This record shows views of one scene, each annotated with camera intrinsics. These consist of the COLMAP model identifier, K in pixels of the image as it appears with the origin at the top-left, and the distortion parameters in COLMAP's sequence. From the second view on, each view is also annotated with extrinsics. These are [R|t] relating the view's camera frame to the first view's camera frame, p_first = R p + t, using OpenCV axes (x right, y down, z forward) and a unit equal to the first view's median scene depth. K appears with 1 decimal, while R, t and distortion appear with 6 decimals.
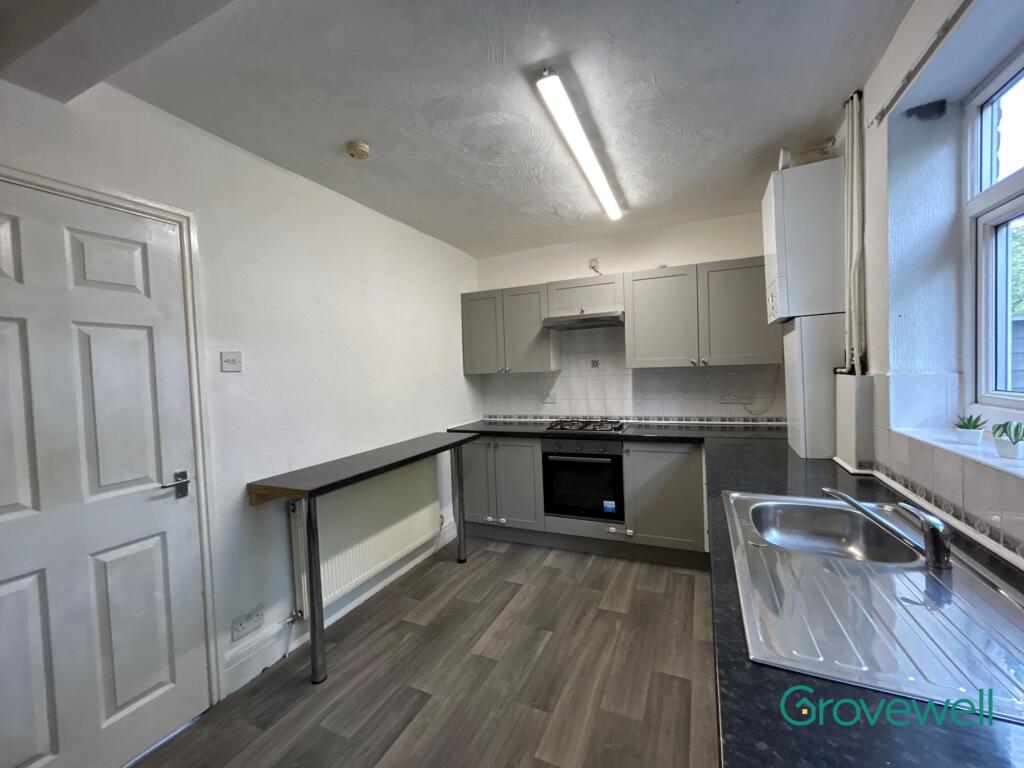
lens RADIAL K [[415.5, 0, 512.0], [0, 415.5, 384.0], [0, 0, 1]] dist [-0.001669, 0.000433]
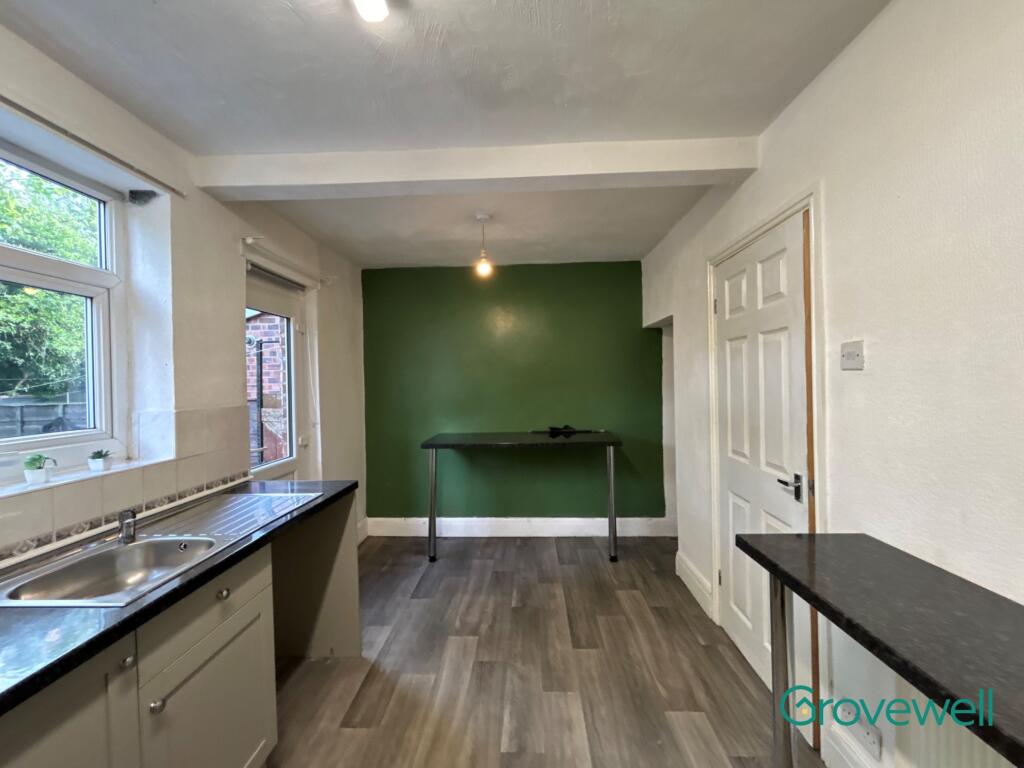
lens RADIAL K [[415.5, 0, 512.0], [0, 415.5, 384.0], [0, 0, 1]] dist [-0.001669, 0.000433]
pose [[-0.922835, 0.065539, -0.379579, 0.235809], [0.047847, 0.997291, 0.055869, -0.061144], [0.382212, 0.033396, -0.923471, 1.244134]]
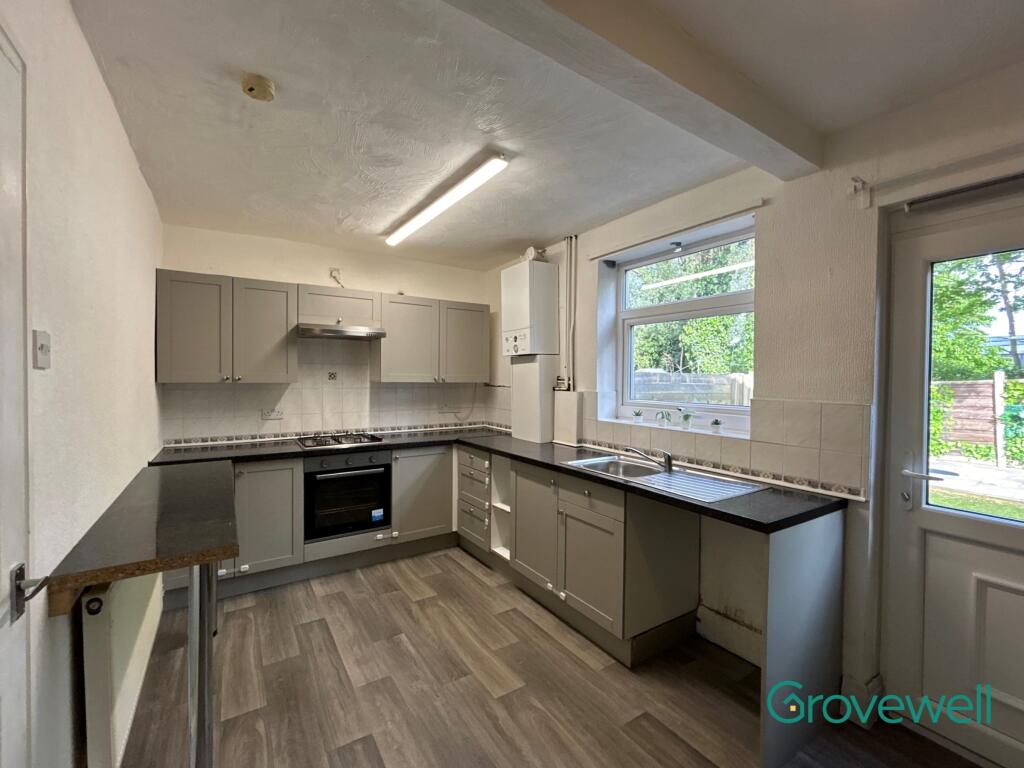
lens RADIAL K [[438.1, 0, 512.0], [0, 438.1, 384.0], [0, 0, 1]] dist [-0.016204, 0.000175]
pose [[0.536057, 0.028132, 0.843713, -0.524796], [0.000456, 0.999435, -0.033614, 0.004750], [-0.844181, 0.018404, 0.535742, 0.128120]]
